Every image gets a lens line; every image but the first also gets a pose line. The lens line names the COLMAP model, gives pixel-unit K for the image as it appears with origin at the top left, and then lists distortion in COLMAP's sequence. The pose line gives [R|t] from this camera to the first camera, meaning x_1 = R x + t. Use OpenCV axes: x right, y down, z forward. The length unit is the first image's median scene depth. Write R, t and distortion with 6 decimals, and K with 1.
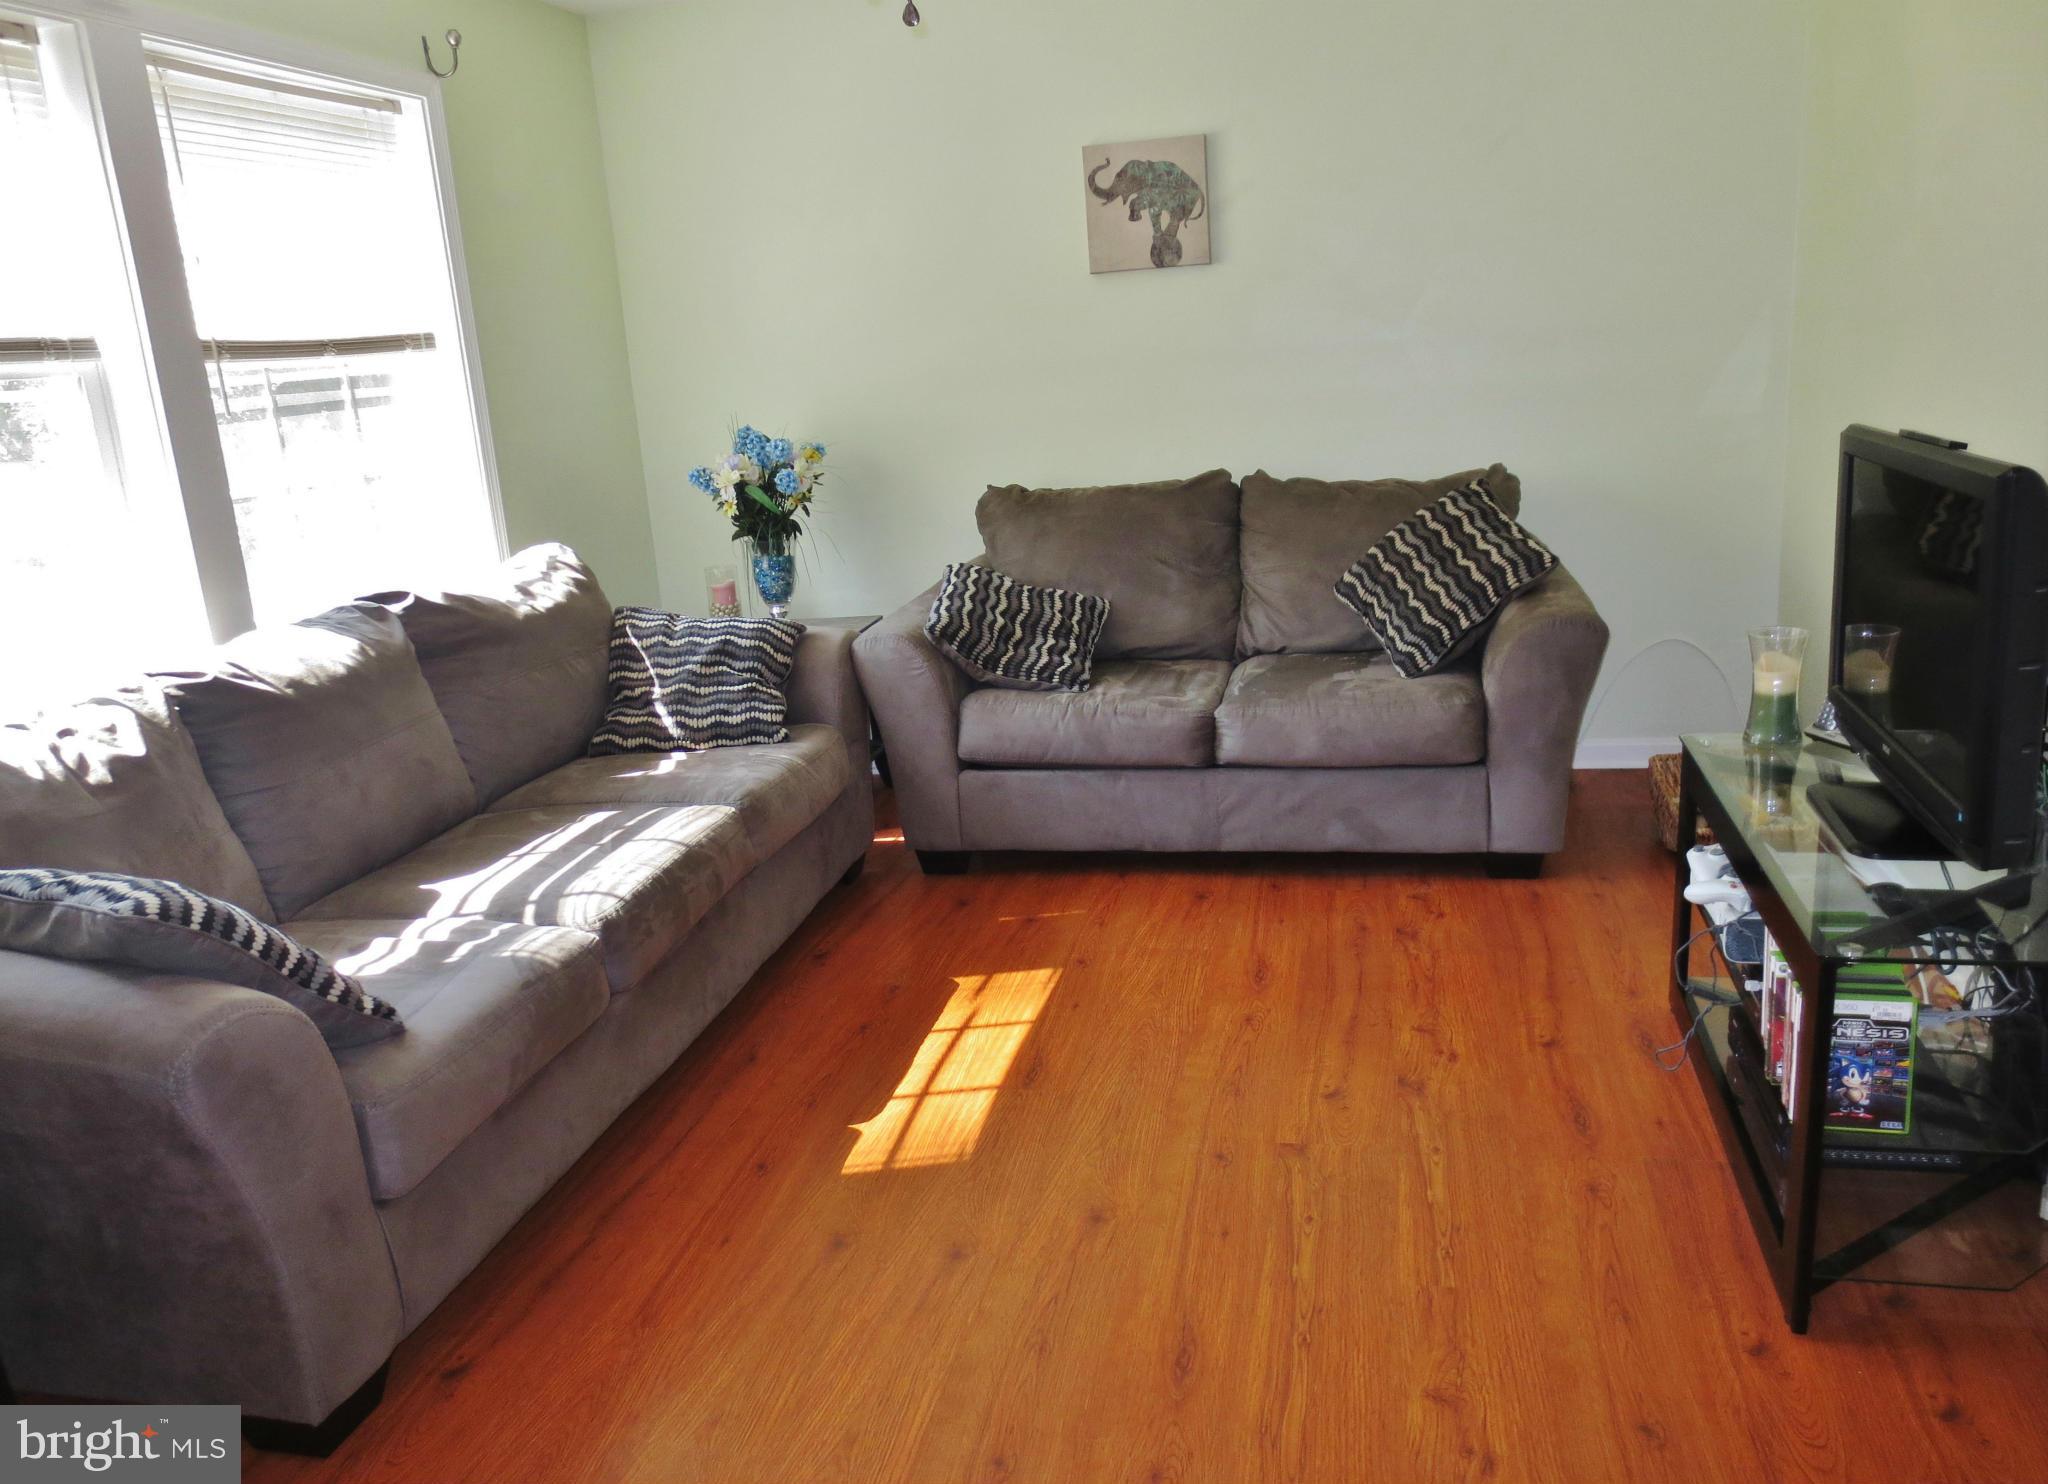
lens RADIAL K [[1516.0, 0, 1025.3], [0, 1516.0, 736.4], [0, 0, 1]] dist [-0.027462, 0.019561]
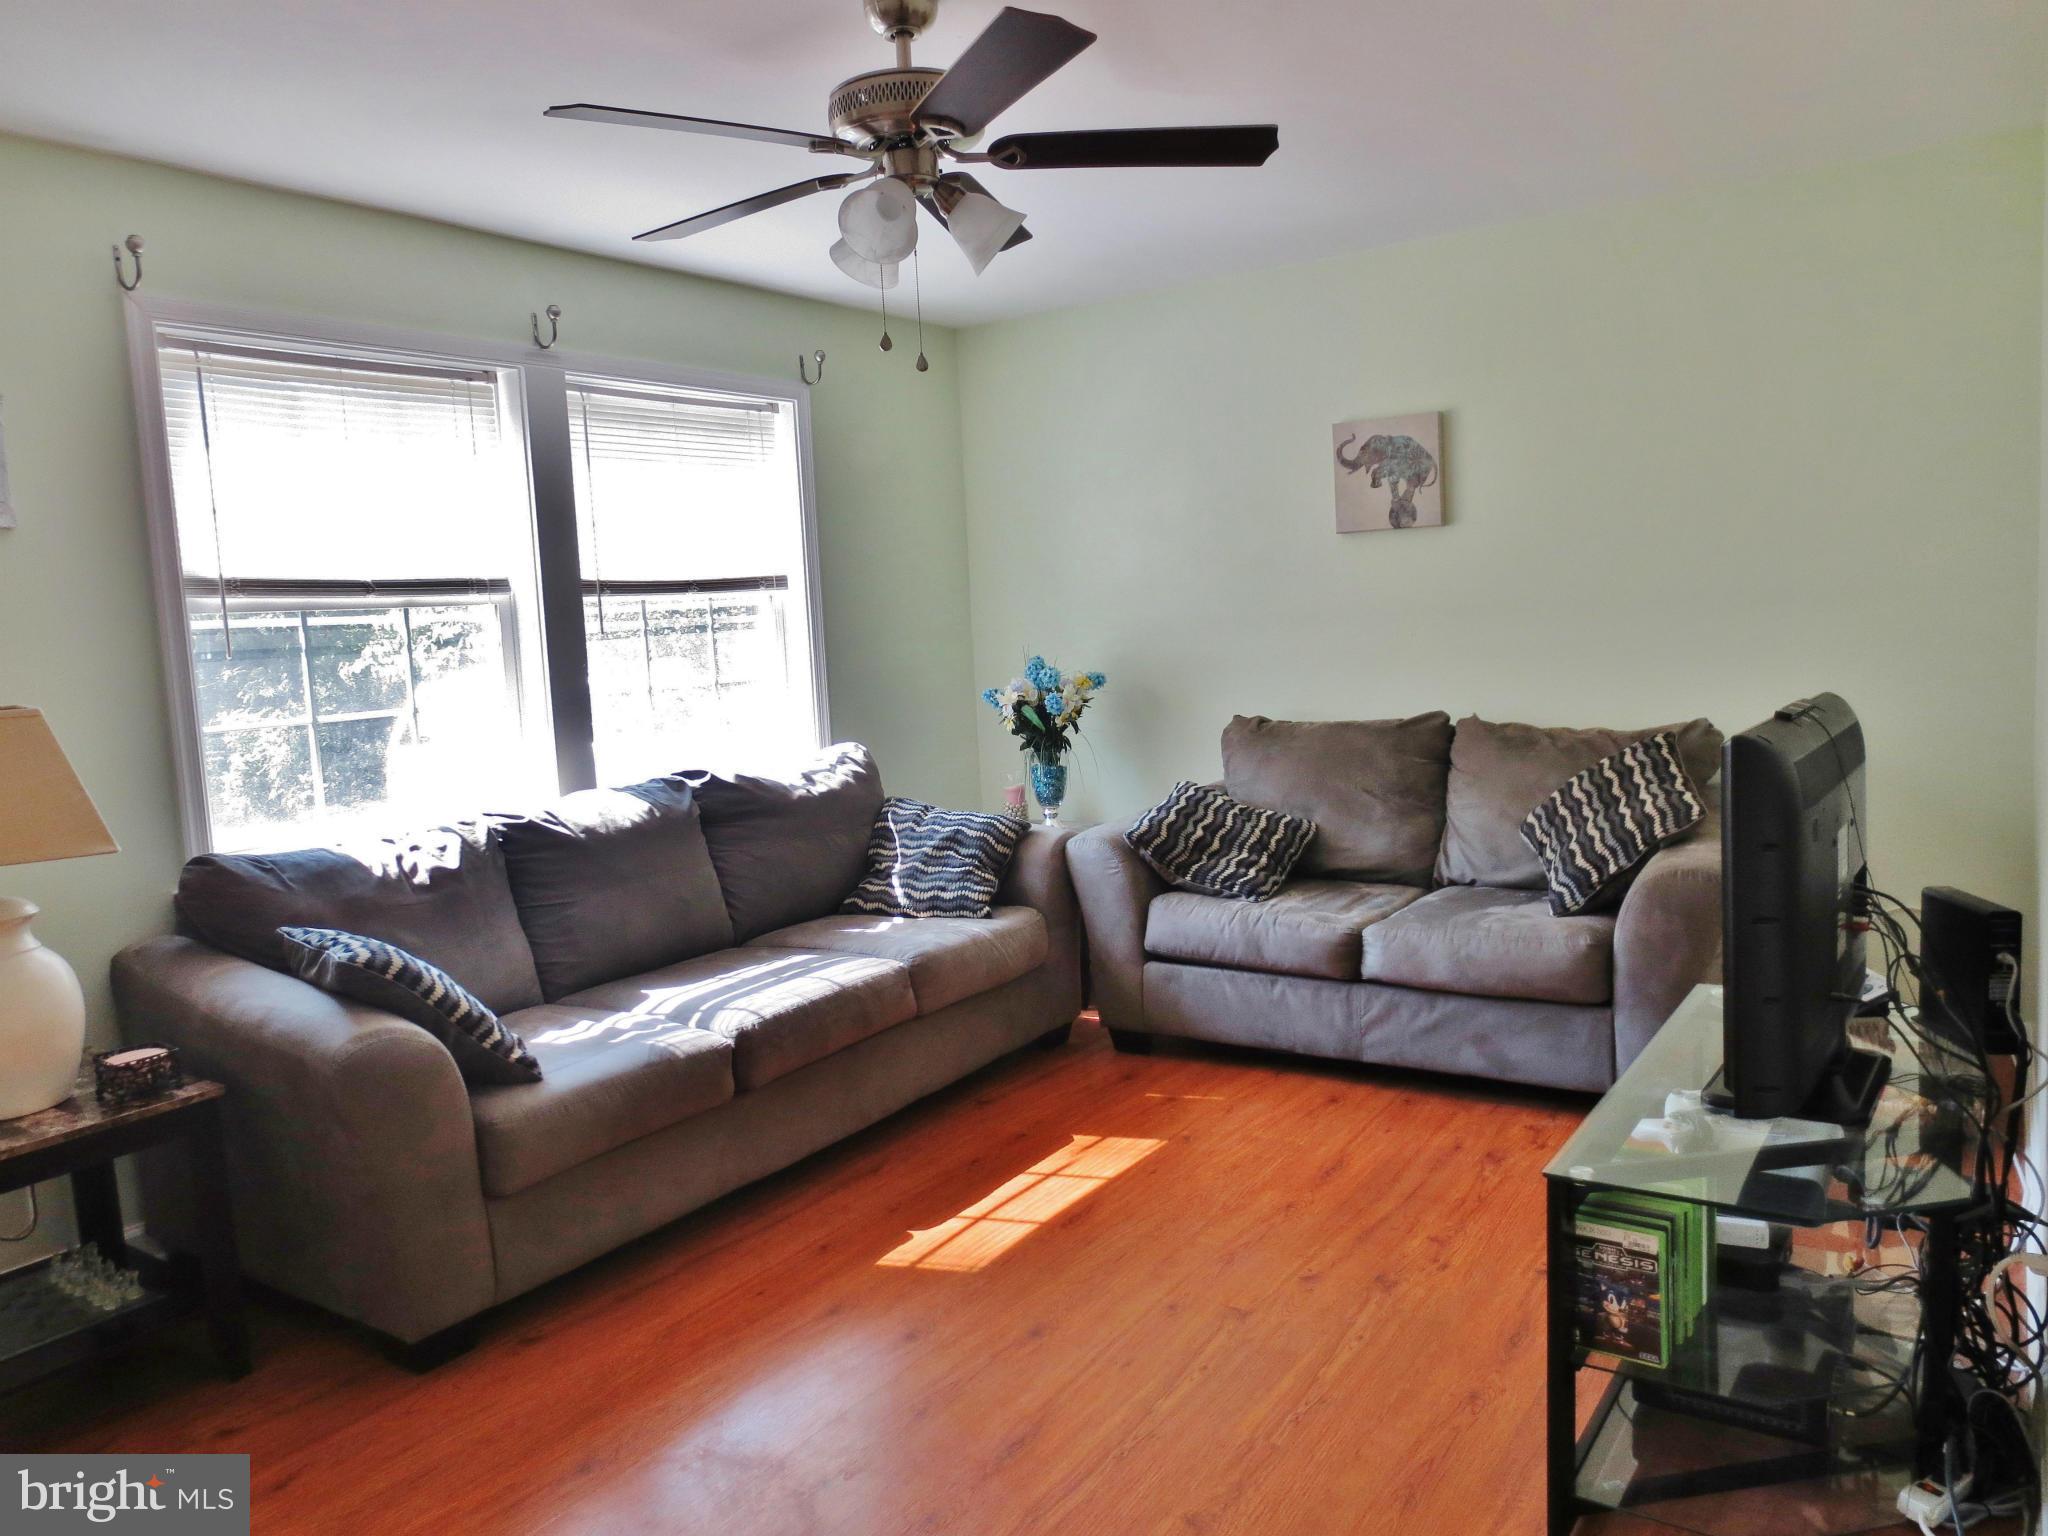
lens RADIAL K [[1455.2, 0, 1023.3], [0, 1455.2, 765.1], [0, 0, 1]] dist [-0.027459, 0.011707]
pose [[0.933268, 0.061854, -0.353814, 0.270257], [-0.105964, 0.988632, -0.106673, 0.003714], [0.343193, 0.137046, 0.929213, -0.068592]]
